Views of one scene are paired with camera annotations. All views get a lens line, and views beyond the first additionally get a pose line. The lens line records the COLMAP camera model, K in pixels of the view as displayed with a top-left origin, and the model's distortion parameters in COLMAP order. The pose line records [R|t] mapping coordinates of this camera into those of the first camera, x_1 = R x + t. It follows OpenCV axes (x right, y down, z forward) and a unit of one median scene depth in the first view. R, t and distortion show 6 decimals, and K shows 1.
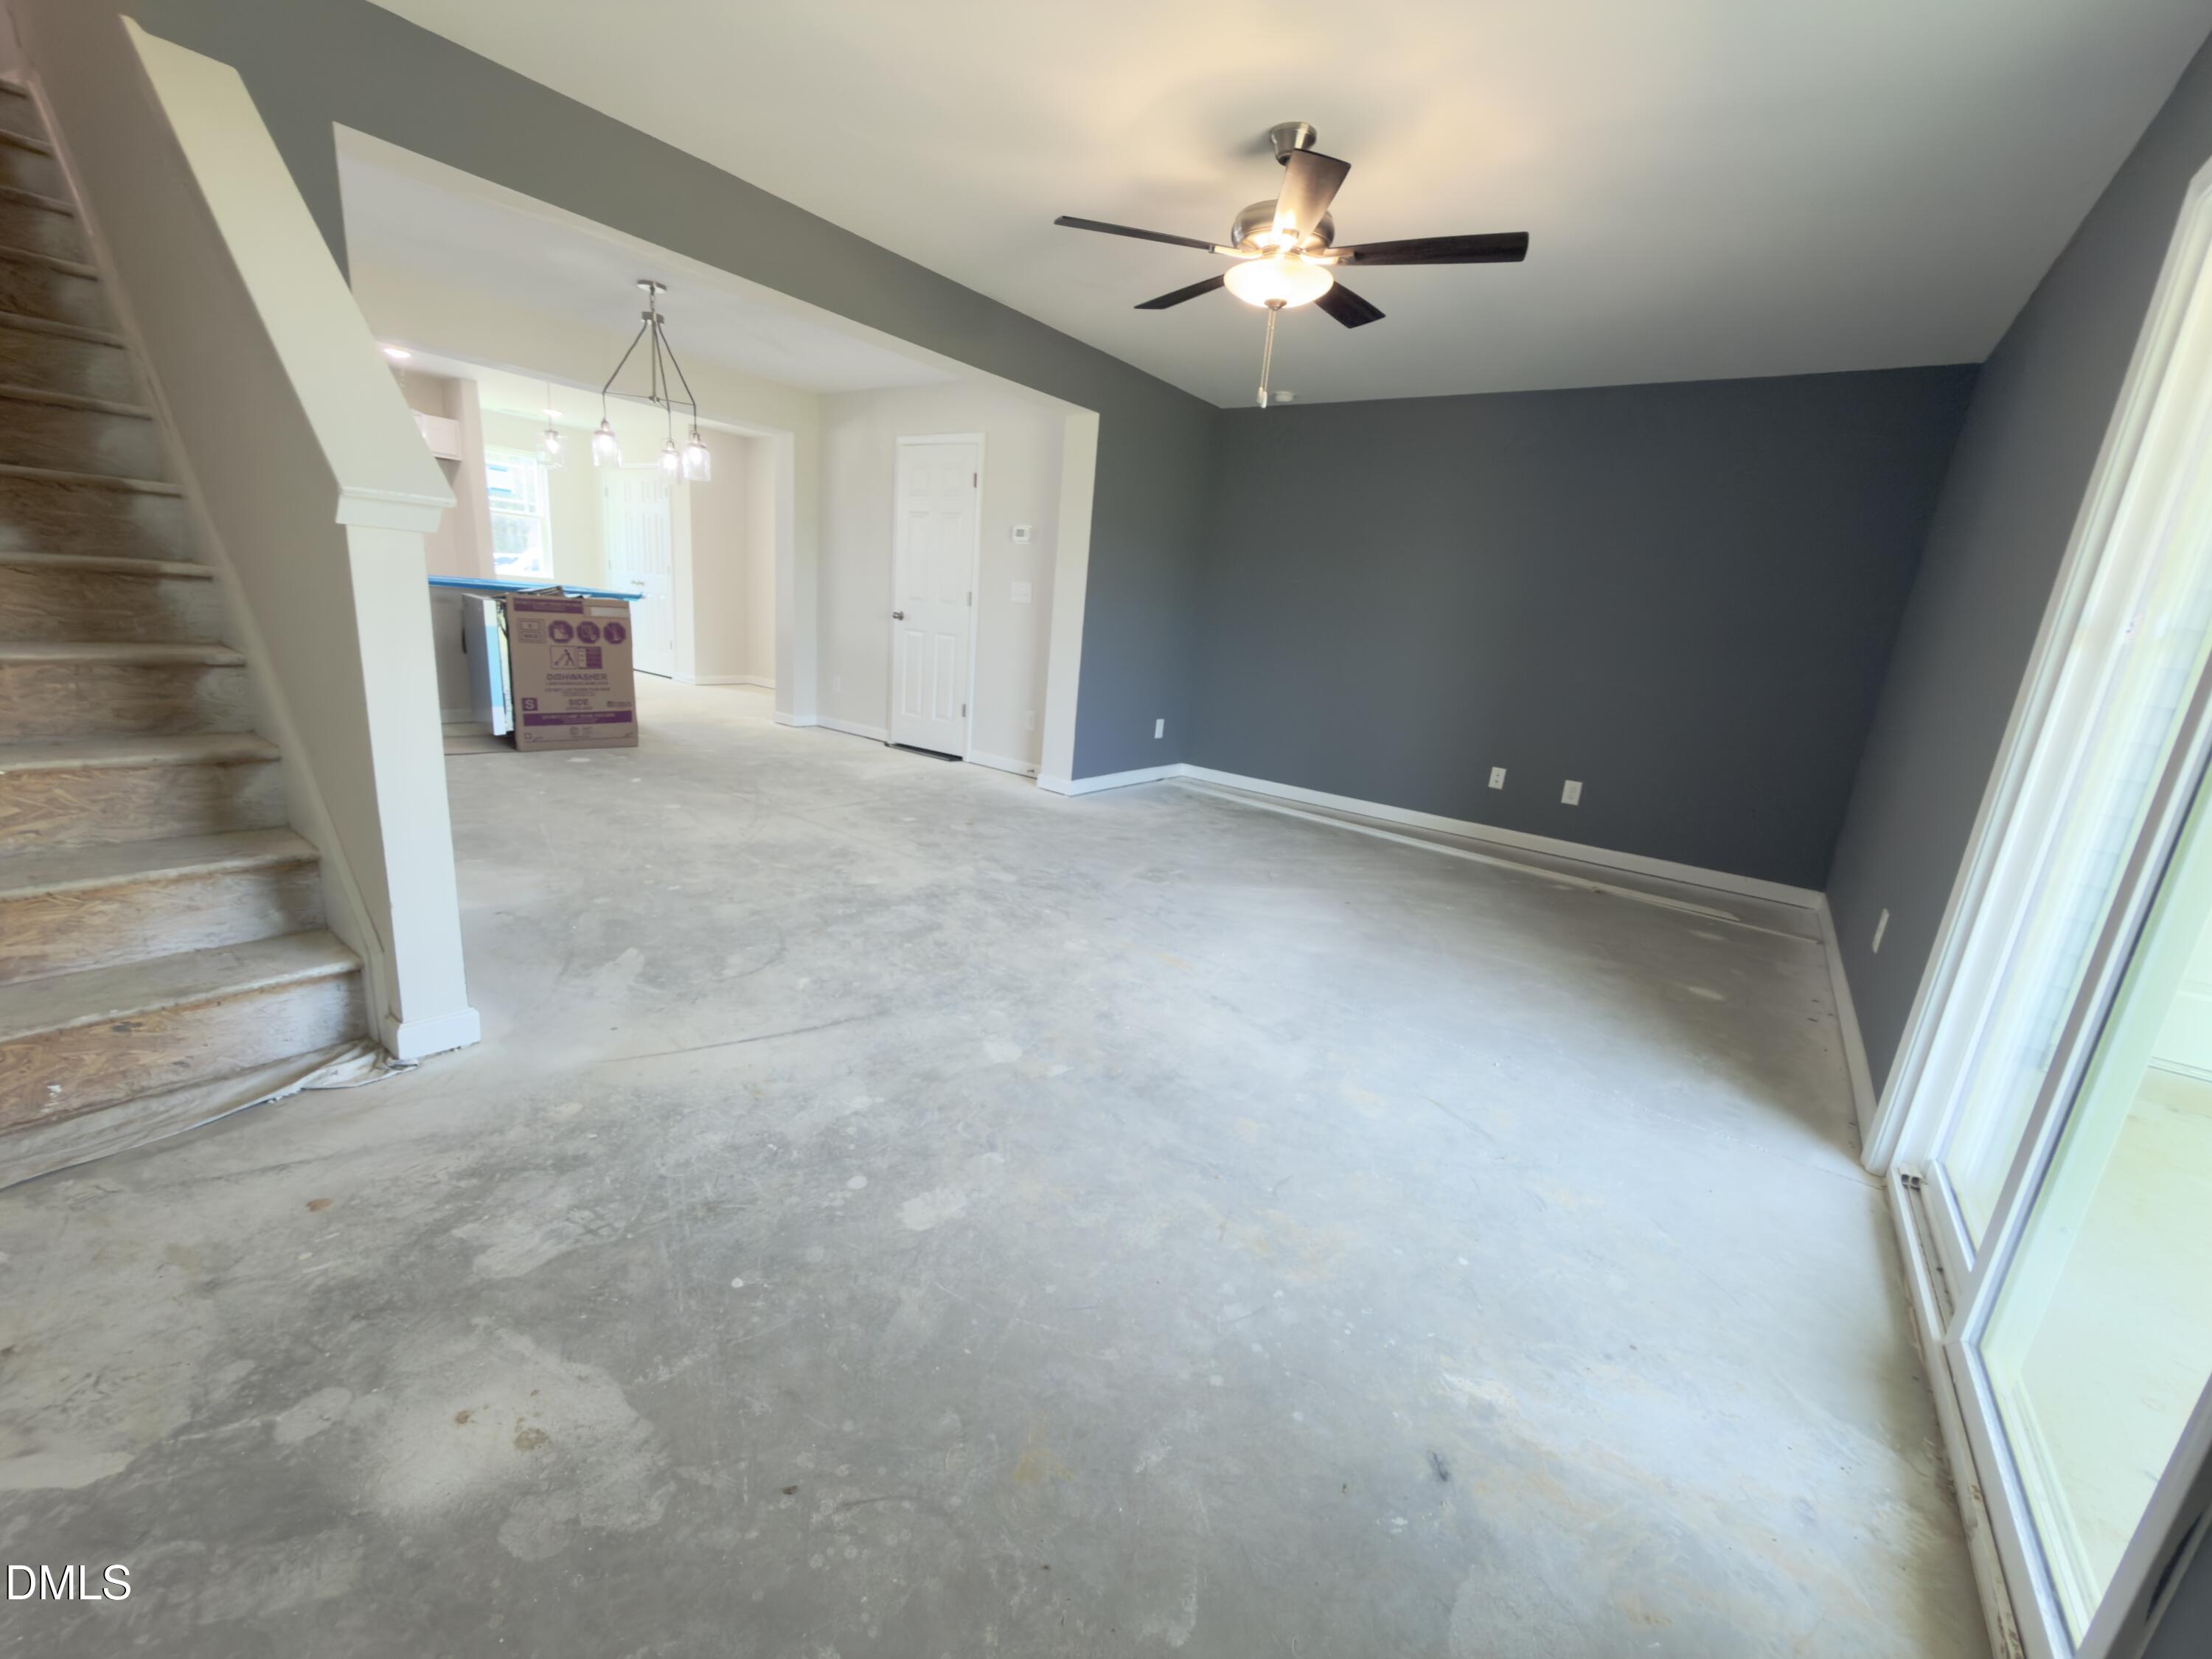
lens RADIAL K [[884.3, 0, 1106.0], [0, 884.3, 829.5], [0, 0, 1]] dist [-0.000139, 0.000203]
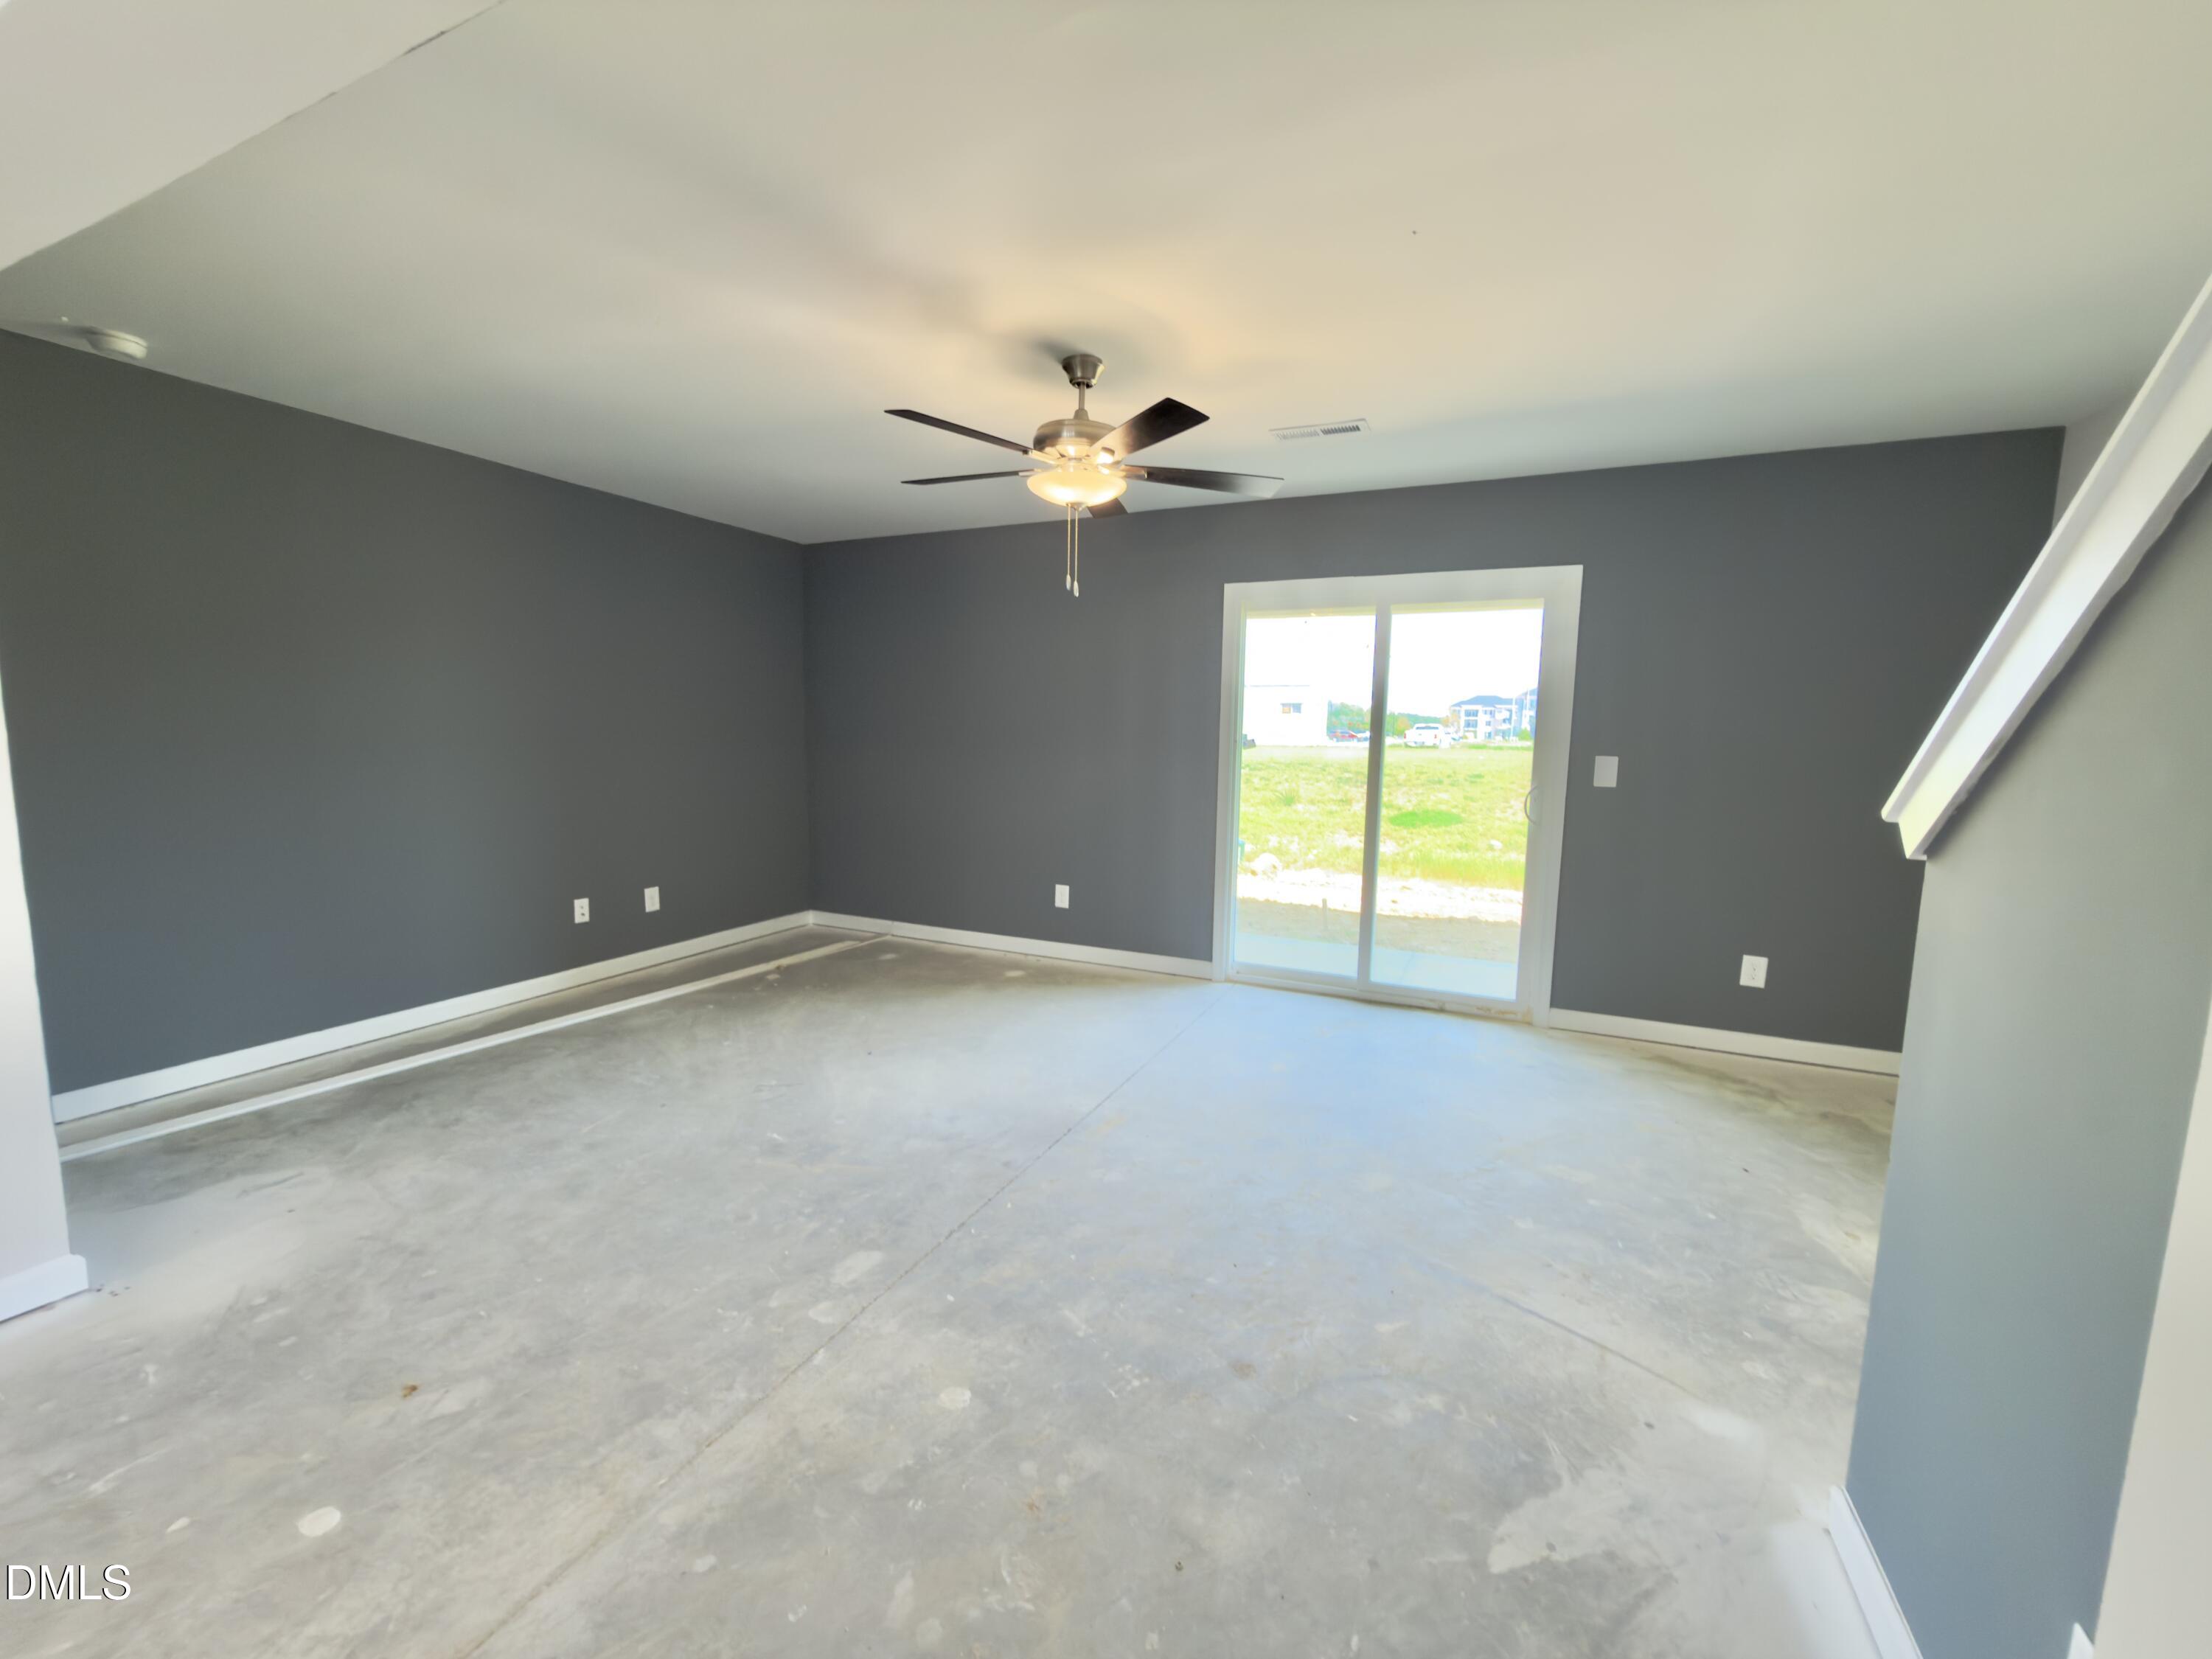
lens RADIAL K [[884.3, 0, 1106.0], [0, 884.3, 829.5], [0, 0, 1]] dist [-0.000139, 0.000203]
pose [[-0.199521, -0.203148, 0.958604, -0.557441], [0.201448, 0.948874, 0.243014, -0.283337], [-0.958963, 0.241596, -0.148396, 0.732837]]
